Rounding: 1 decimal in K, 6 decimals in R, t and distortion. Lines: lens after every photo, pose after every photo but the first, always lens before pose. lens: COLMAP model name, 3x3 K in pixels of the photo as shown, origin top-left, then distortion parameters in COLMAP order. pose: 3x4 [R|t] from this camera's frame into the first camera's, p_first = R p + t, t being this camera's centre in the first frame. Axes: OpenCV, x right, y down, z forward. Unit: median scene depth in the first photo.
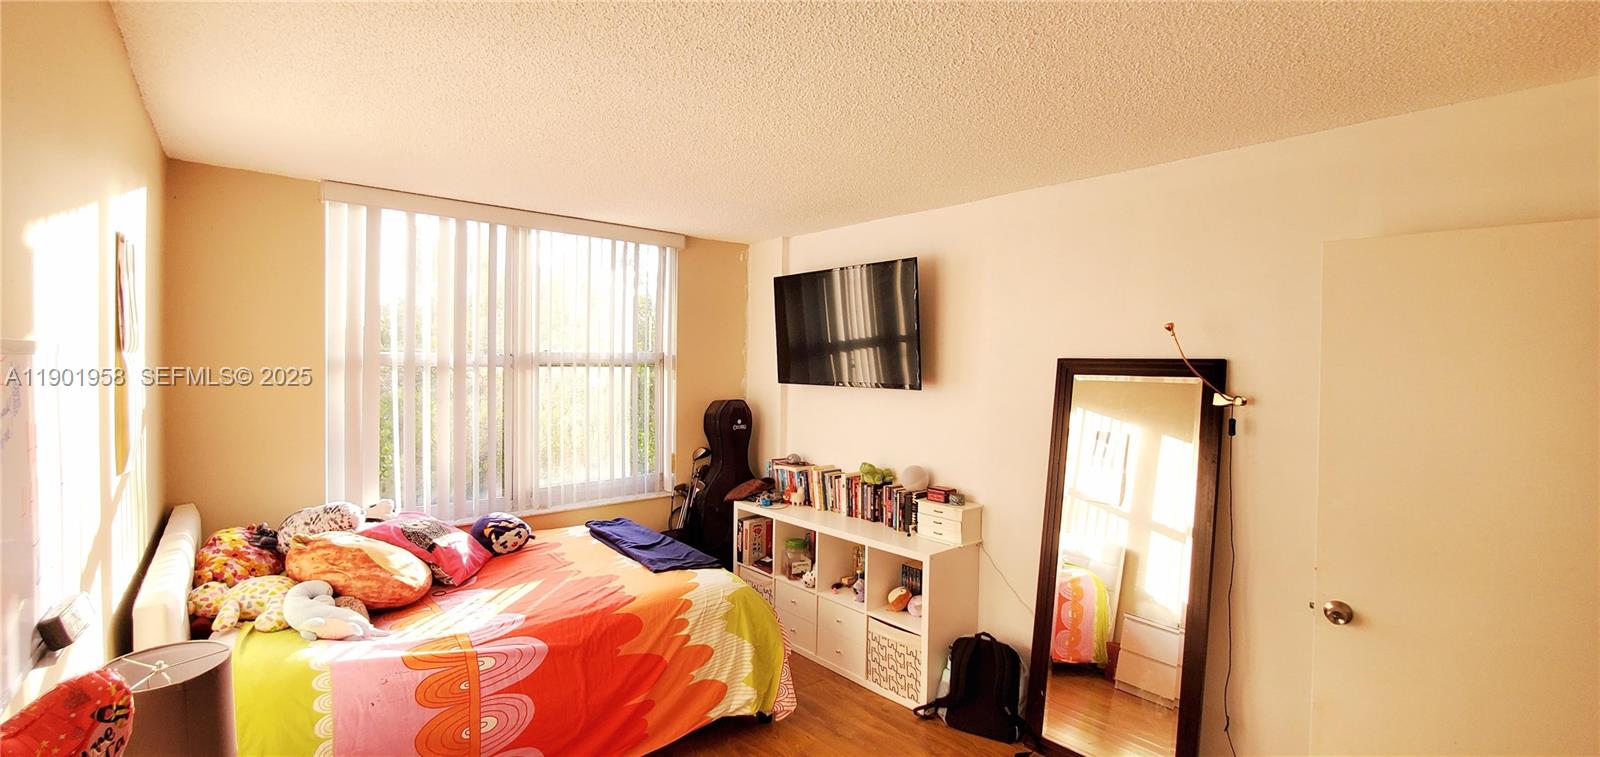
lens RADIAL K [[668.5, 0, 800.7], [0, 668.5, 416.7], [0, 0, 1]] dist [-0.000249, -0.000001]
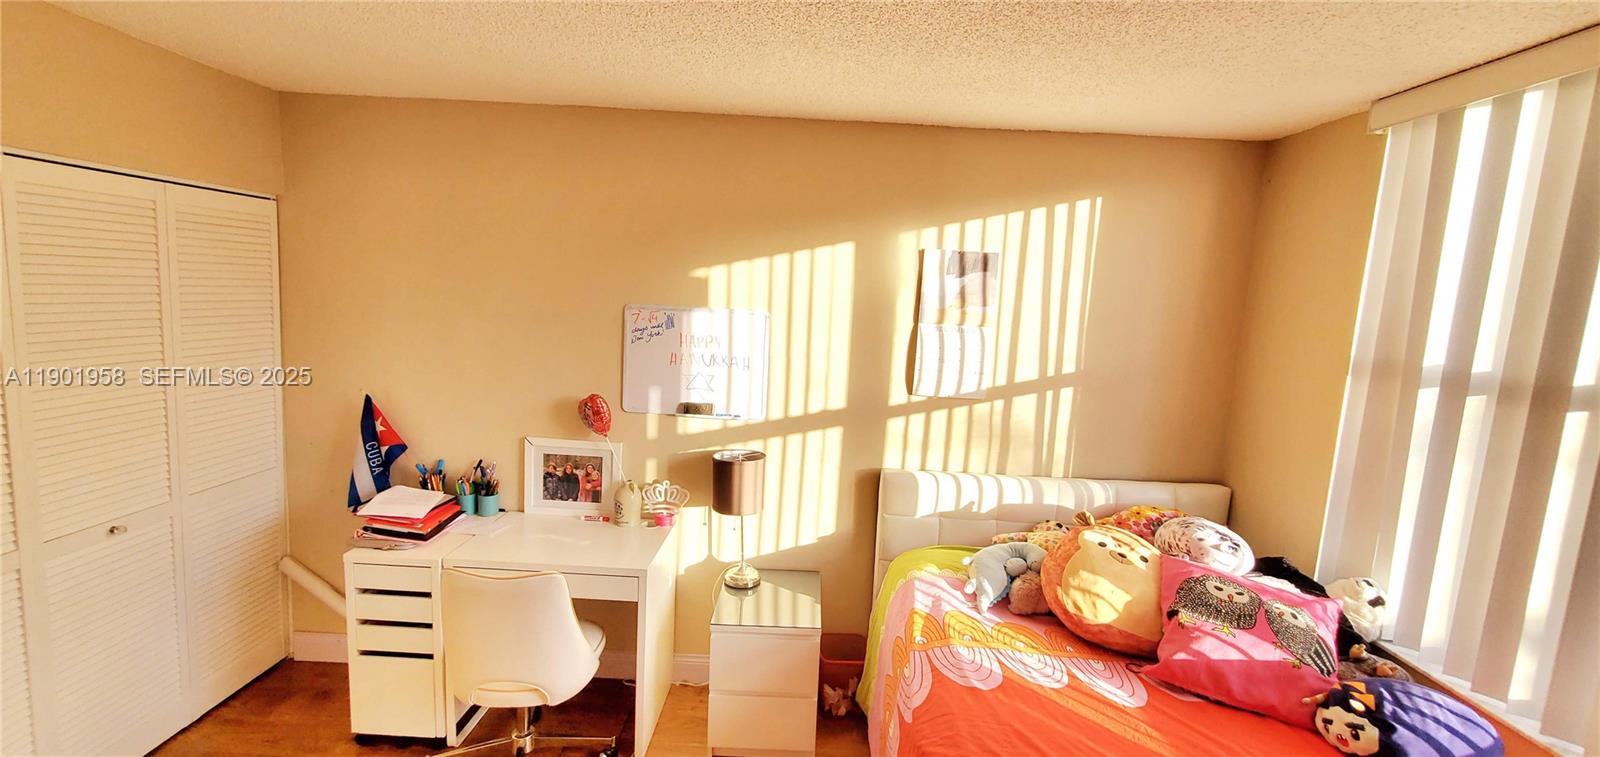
lens RADIAL K [[640.3, 0, 810.5], [0, 640.3, 373.2], [0, 0, 1]] dist [0.000579, 0.000324]
pose [[-0.646277, 0.053713, -0.761210, 0.205733], [-0.125416, 0.976479, 0.175382, -0.128546], [0.752727, 0.208814, -0.624339, 1.109593]]
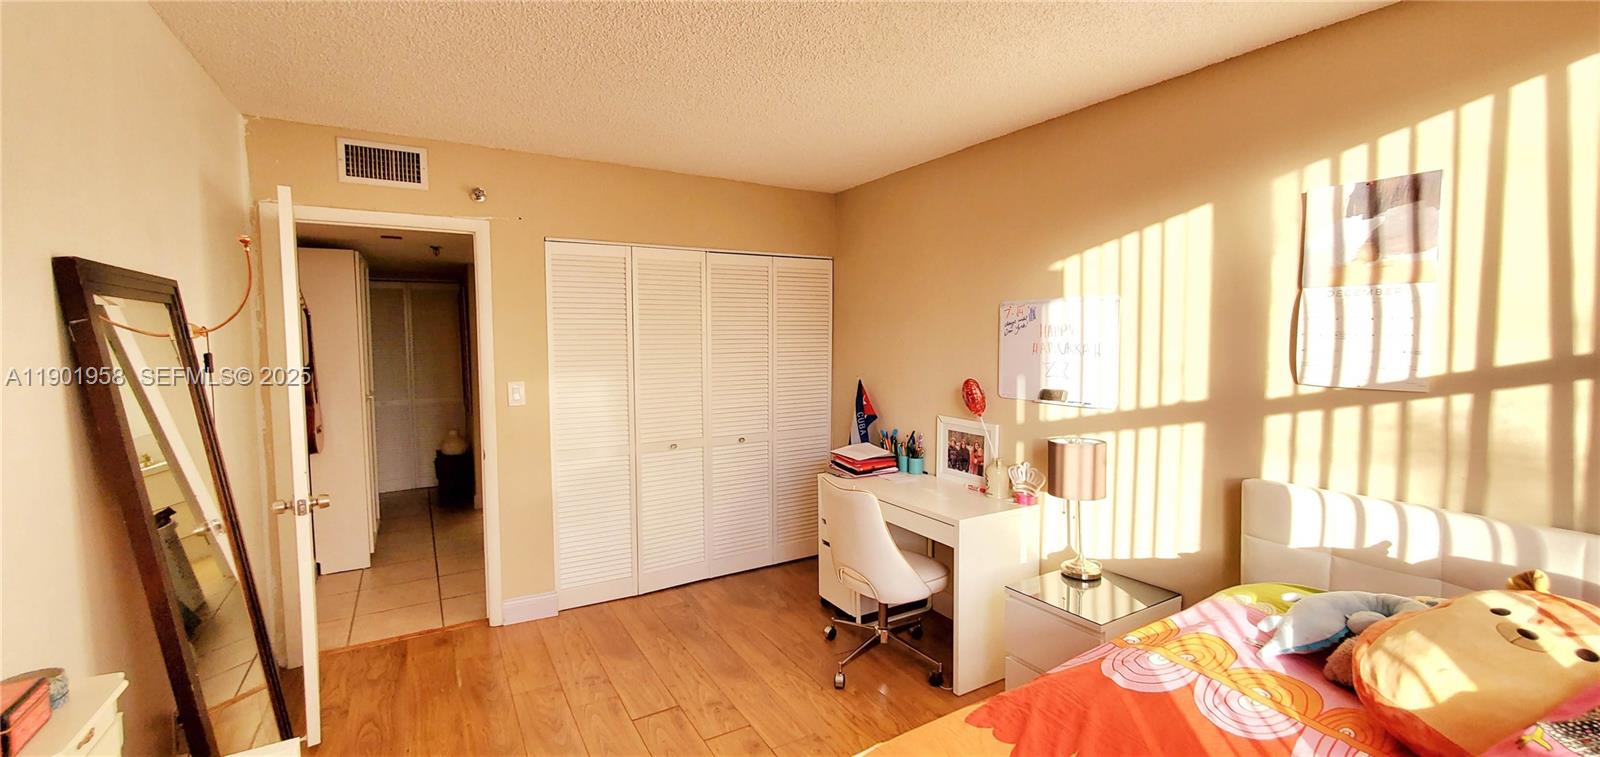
lens RADIAL K [[640.3, 0, 810.5], [0, 640.3, 373.2], [0, 0, 1]] dist [0.000579, 0.000324]
pose [[-0.989798, -0.011252, 0.142030, -0.192172], [0.009965, 0.988968, 0.147794, -0.071014], [-0.142126, 0.147701, -0.978767, 1.428821]]
